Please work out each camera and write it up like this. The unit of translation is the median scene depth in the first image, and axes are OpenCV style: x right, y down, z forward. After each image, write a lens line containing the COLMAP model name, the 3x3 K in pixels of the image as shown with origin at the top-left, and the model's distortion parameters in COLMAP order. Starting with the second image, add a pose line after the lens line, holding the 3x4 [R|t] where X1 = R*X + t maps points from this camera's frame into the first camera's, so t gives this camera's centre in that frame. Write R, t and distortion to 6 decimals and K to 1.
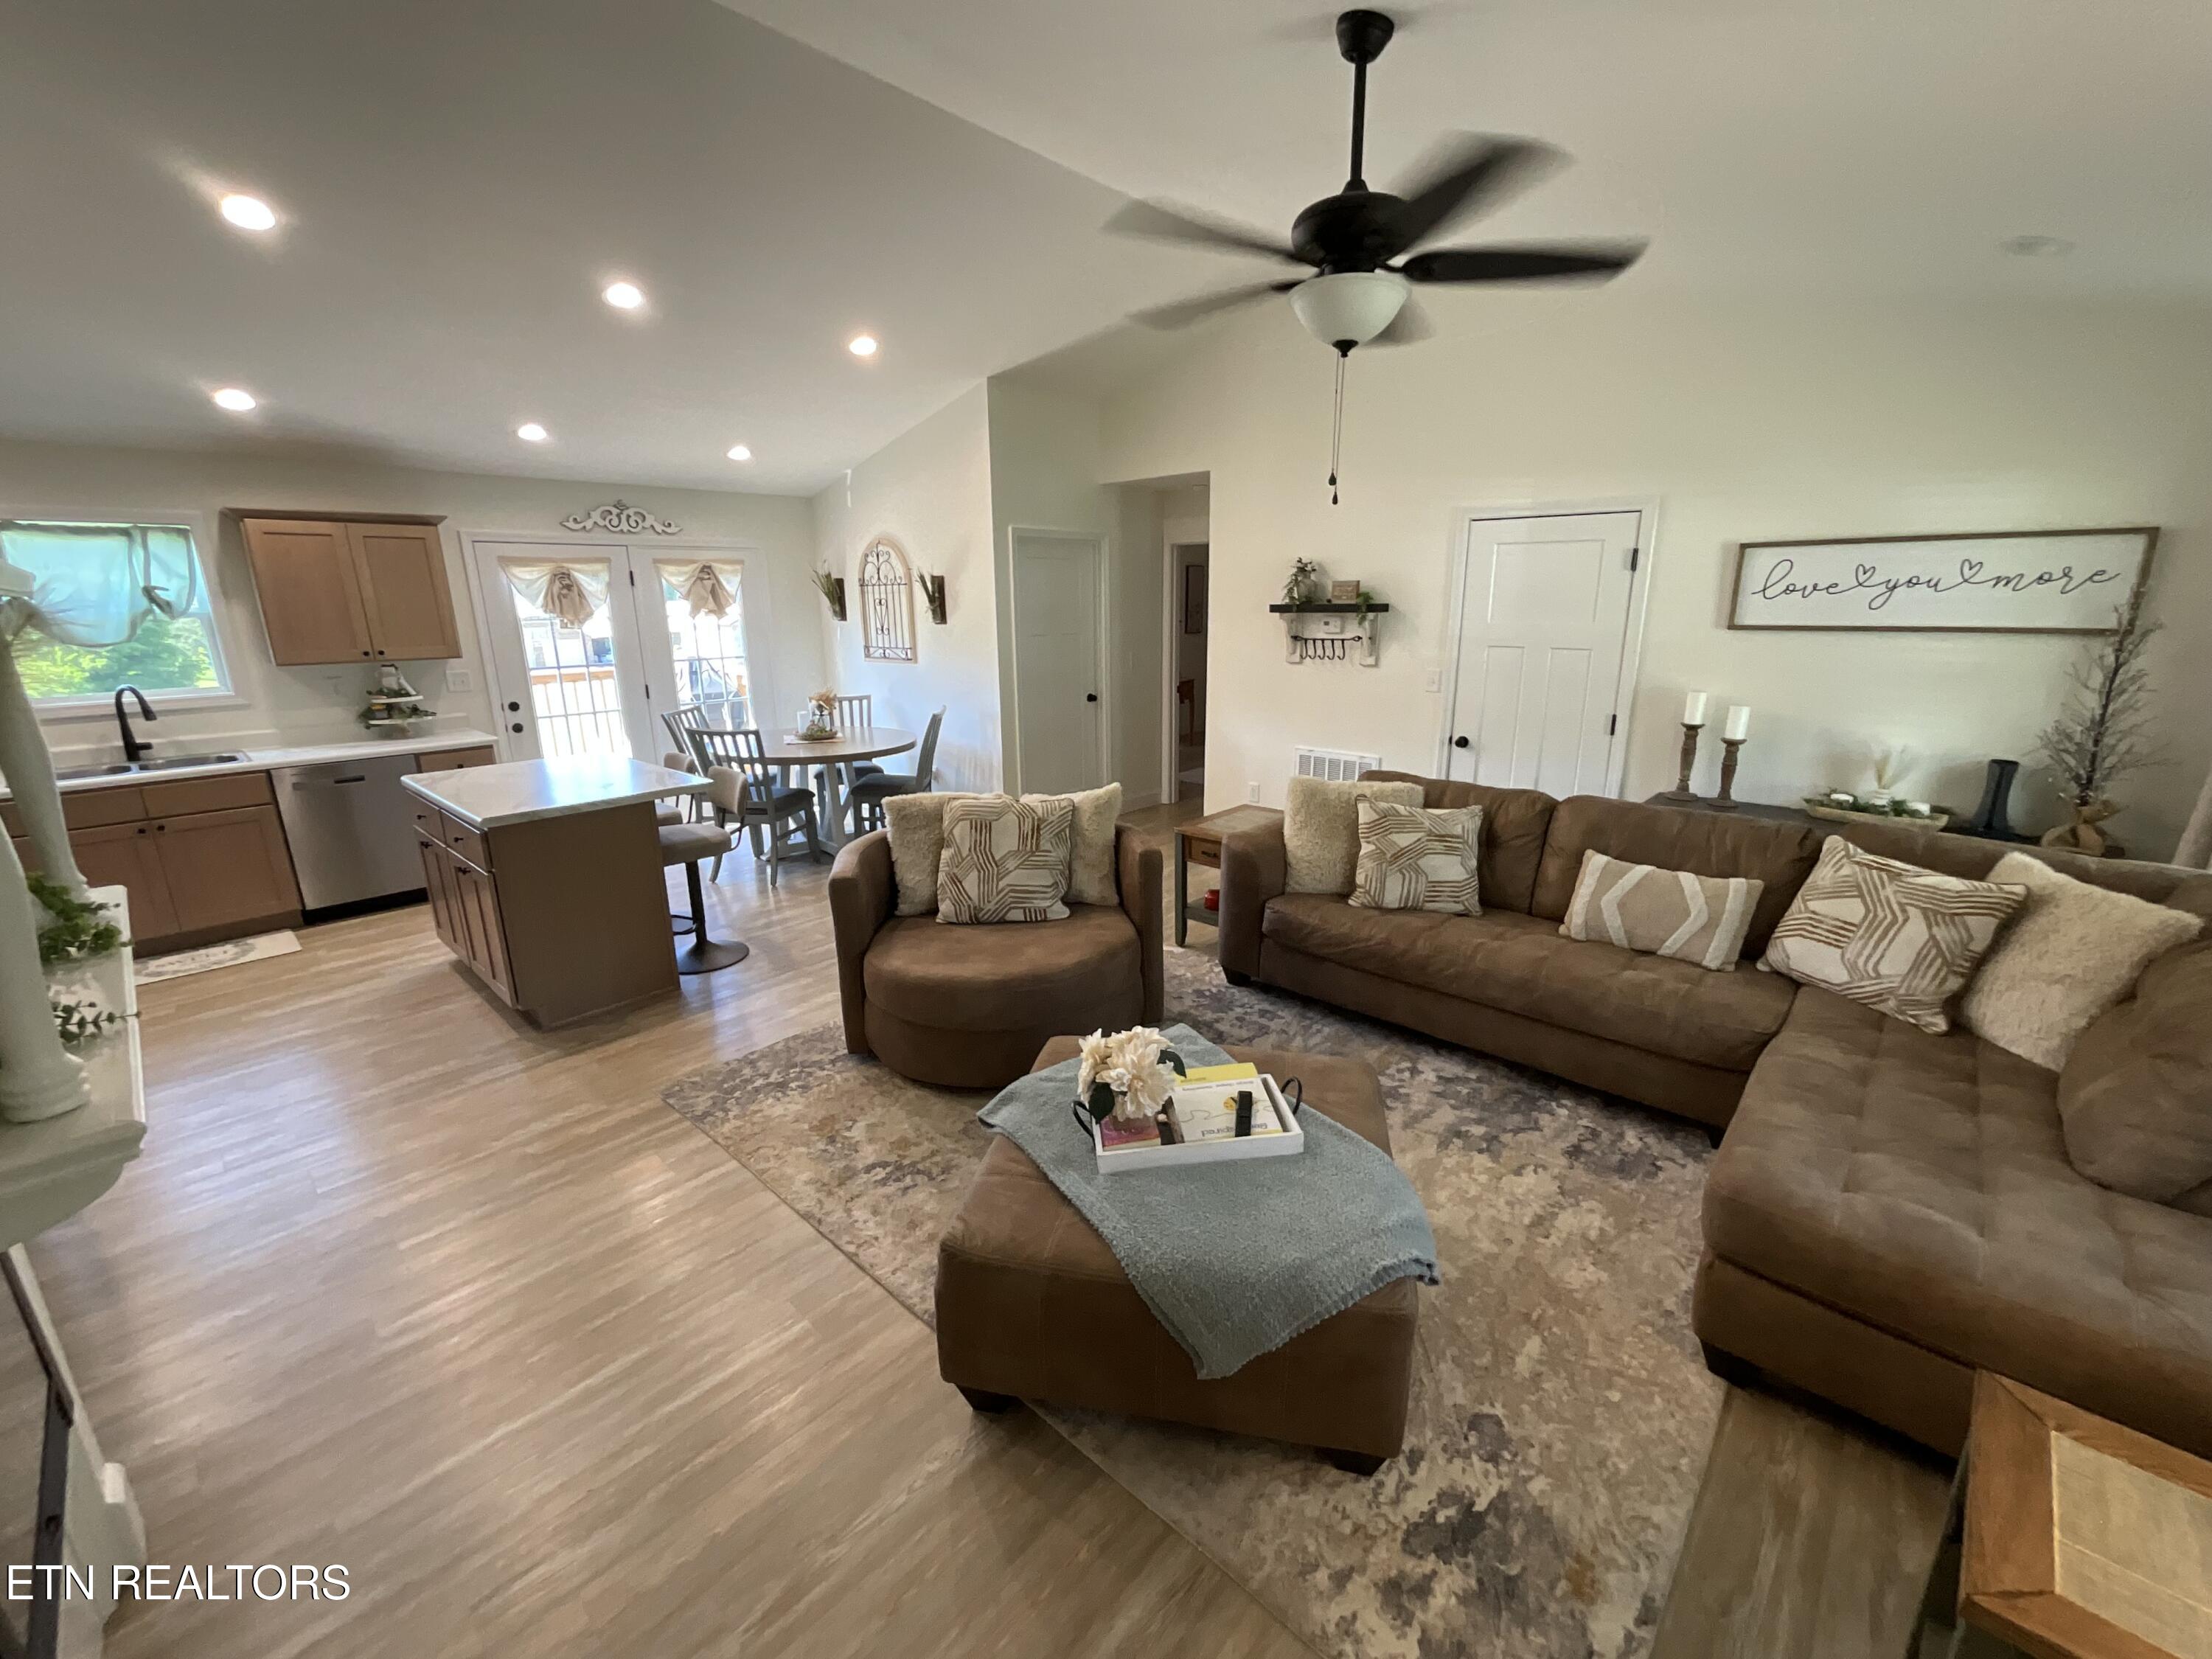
lens RADIAL K [[903.4, 0, 1106.7], [0, 903.4, 832.6], [0, 0, 1]] dist [-0.003303, -0.000183]
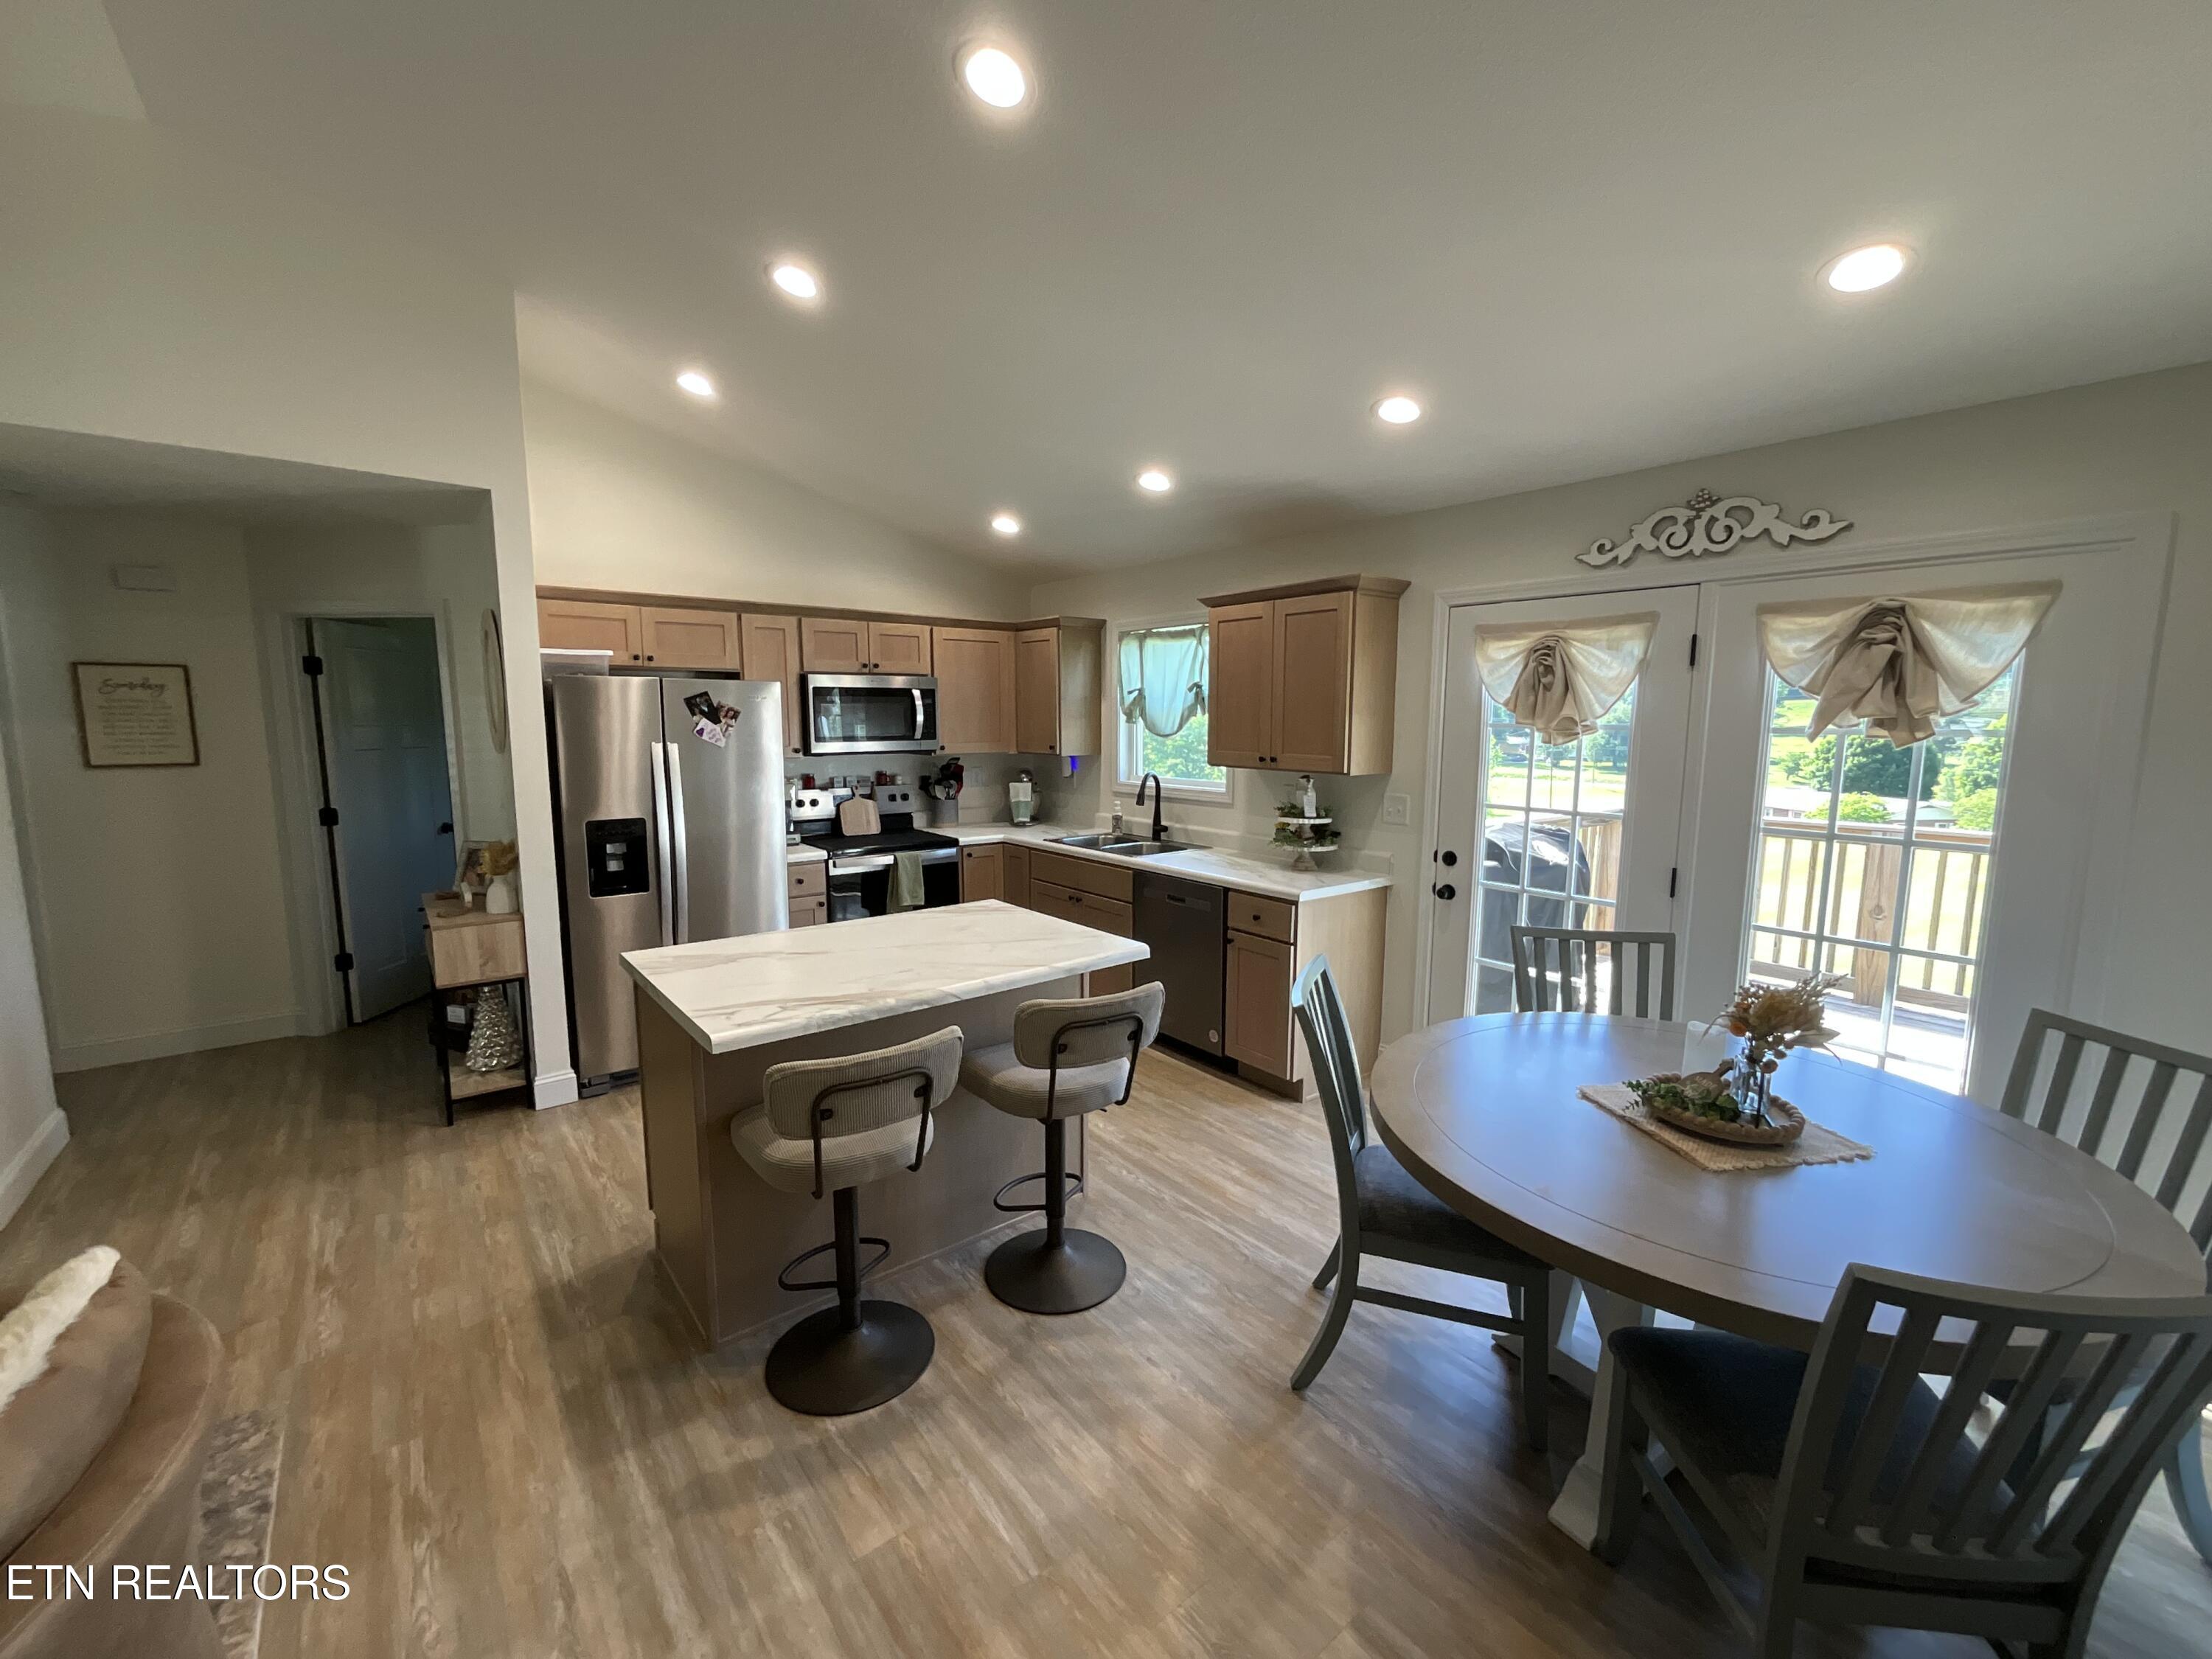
lens RADIAL K [[903.4, 0, 1106.0], [0, 903.4, 831.9], [0, 0, 1]] dist [-0.003303, -0.000183]
pose [[-0.139166, 0.136063, -0.980877, -0.001165], [-0.257148, 0.951572, 0.168482, -0.197642], [0.956299, 0.275678, -0.097438, 0.804728]]
